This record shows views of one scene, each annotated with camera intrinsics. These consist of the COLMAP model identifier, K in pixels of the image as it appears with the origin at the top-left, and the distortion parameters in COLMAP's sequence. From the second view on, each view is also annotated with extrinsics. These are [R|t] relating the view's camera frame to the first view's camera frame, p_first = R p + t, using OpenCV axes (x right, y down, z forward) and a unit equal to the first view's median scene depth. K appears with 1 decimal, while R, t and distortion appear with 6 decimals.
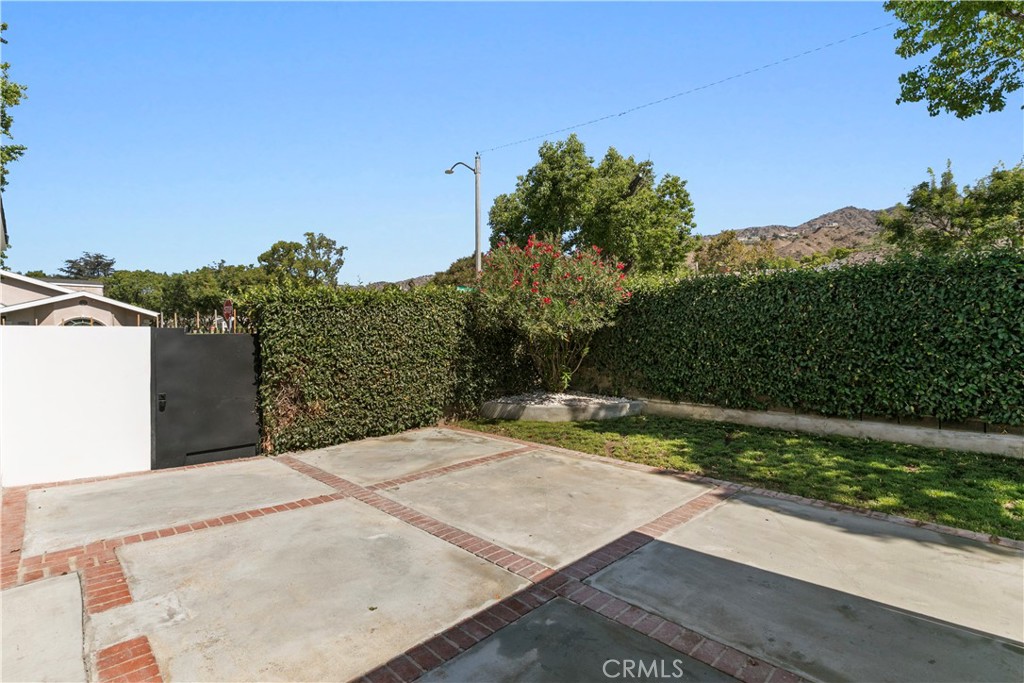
lens RADIAL K [[461.6, 0, 509.2], [0, 461.6, 337.9], [0, 0, 1]] dist [0.003022, 0.000022]
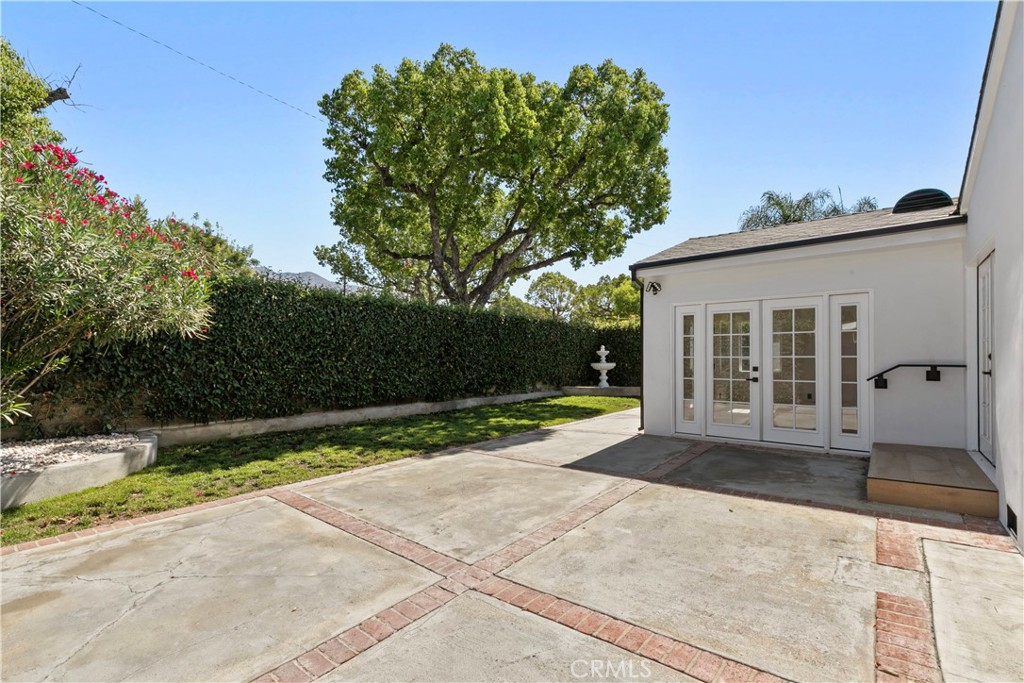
lens RADIAL K [[461.6, 0, 506.3], [0, 461.6, 351.1], [0, 0, 1]] dist [0.003022, 0.000022]
pose [[-0.099562, 0.025676, 0.994700, -0.840840], [0.002773, 0.999670, -0.025527, 0.057139], [-0.995027, 0.000217, -0.099601, 0.920330]]
